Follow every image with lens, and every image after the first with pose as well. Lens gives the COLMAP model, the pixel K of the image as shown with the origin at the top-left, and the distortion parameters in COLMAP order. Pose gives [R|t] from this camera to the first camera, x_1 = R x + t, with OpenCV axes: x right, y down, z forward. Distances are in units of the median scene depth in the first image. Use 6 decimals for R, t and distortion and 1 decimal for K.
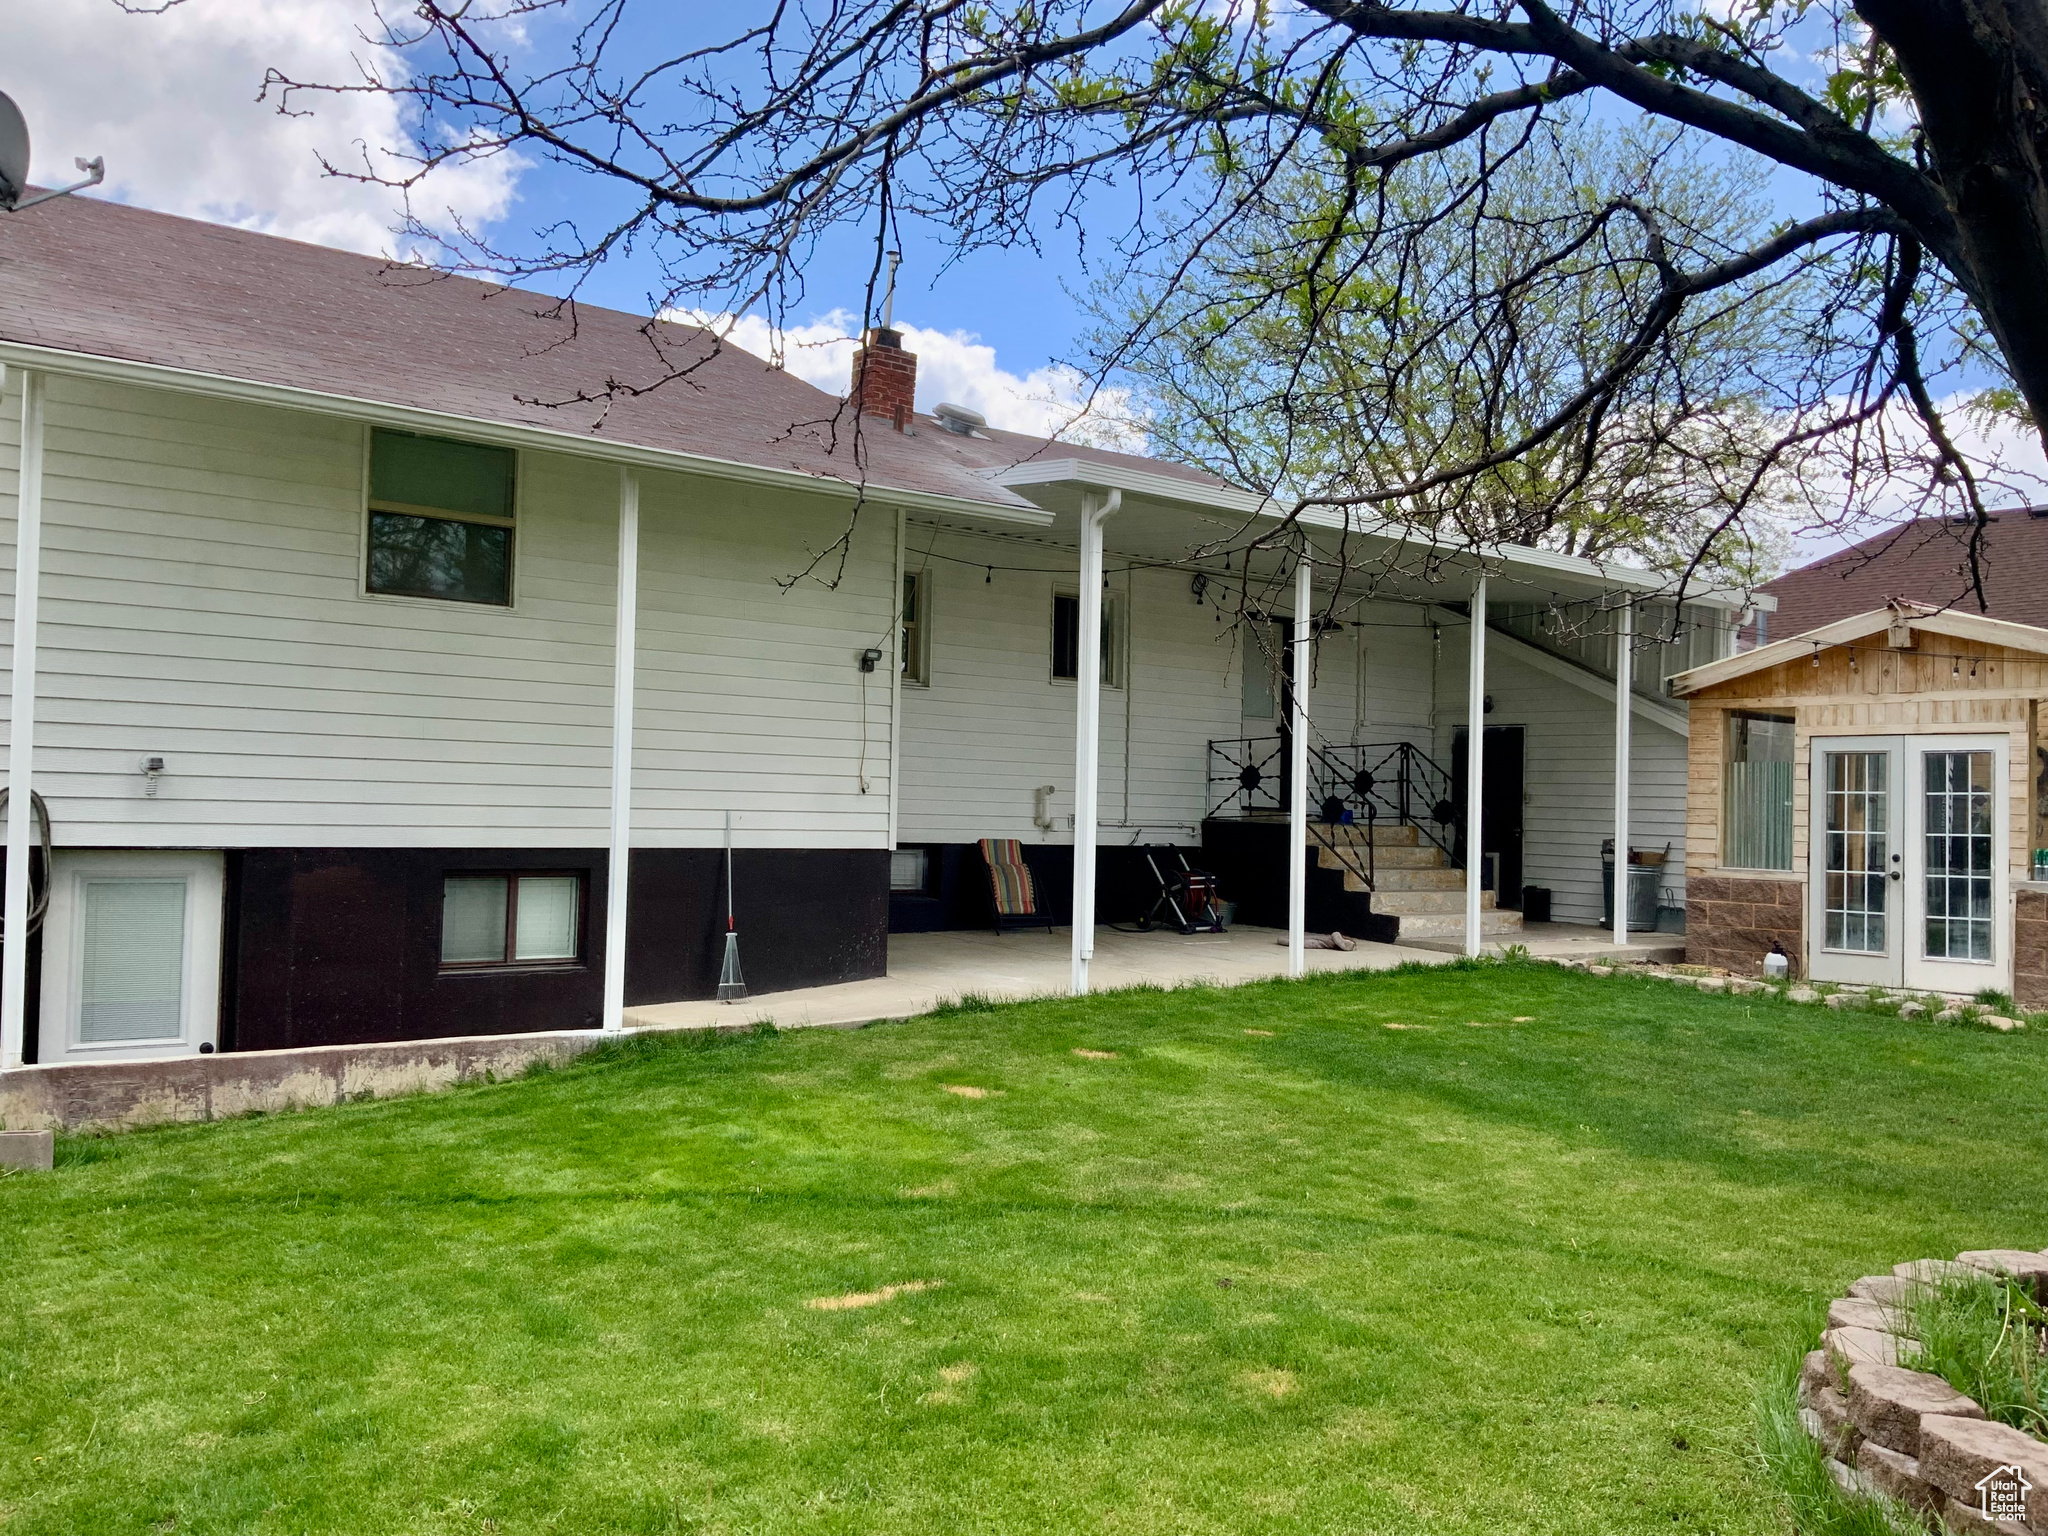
lens RADIAL K [[1721.2, 0, 1019.1], [0, 1721.2, 759.9], [0, 0, 1]] dist [0.051019, -0.082138]
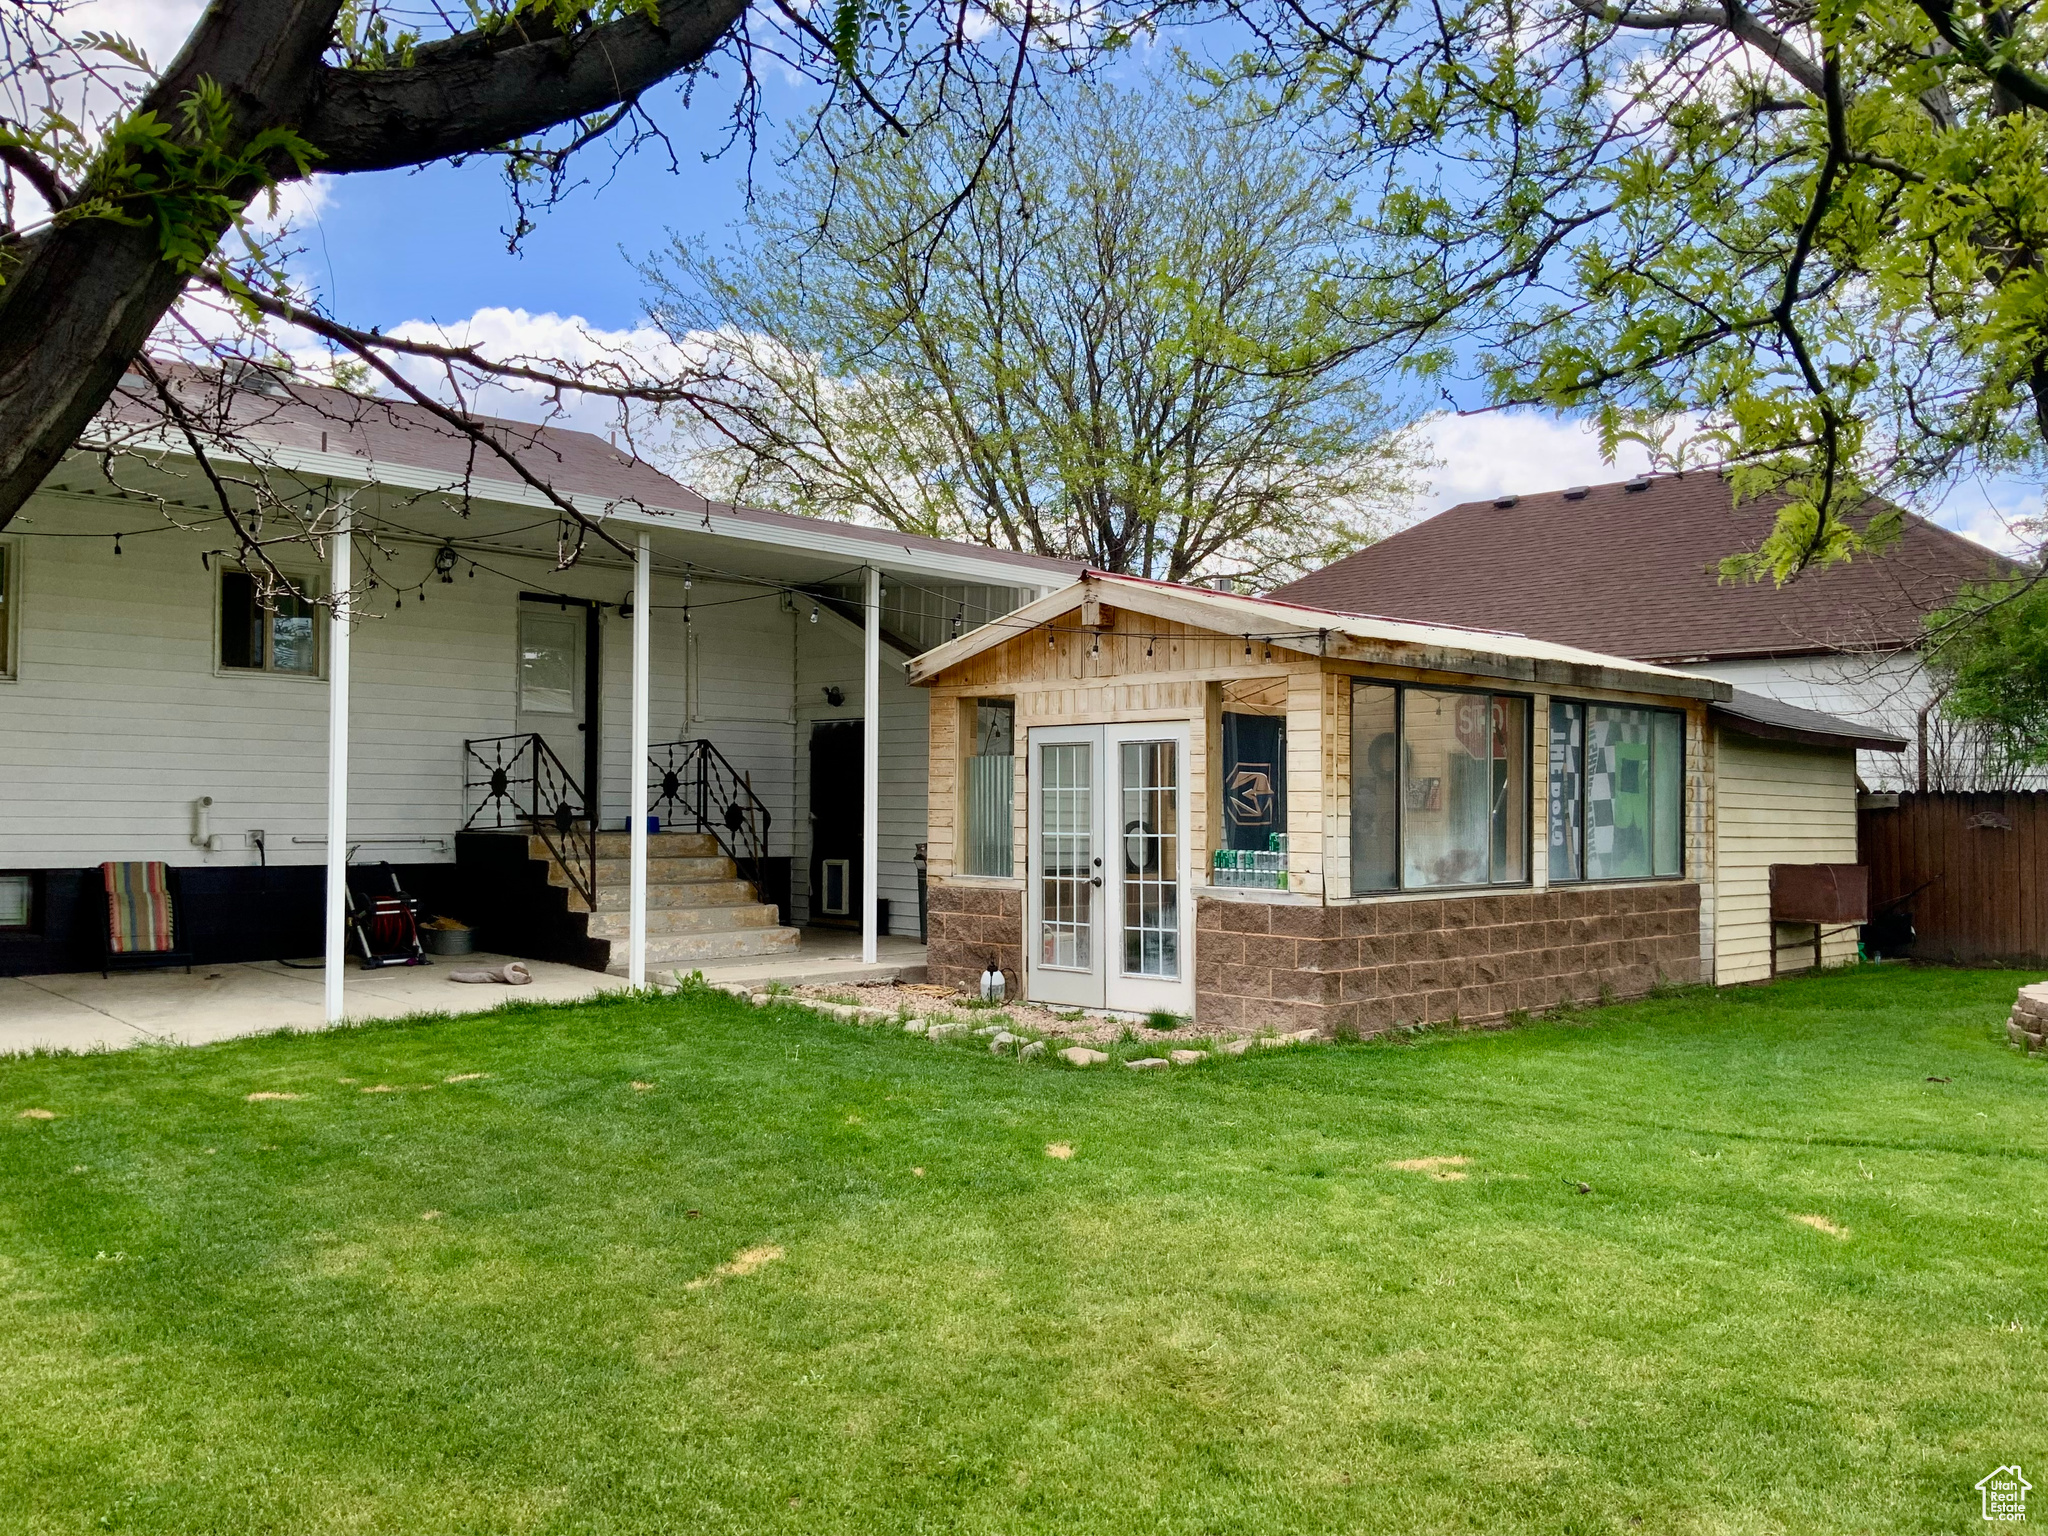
lens RADIAL K [[1721.2, 0, 1019.3], [0, 1721.2, 768.3], [0, 0, 1]] dist [0.051019, -0.082138]
pose [[0.991958, -0.015435, 0.125619, 0.339341], [0.014965, 0.999877, 0.004682, 0.003563], [-0.125676, -0.002764, 0.992067, 0.122987]]
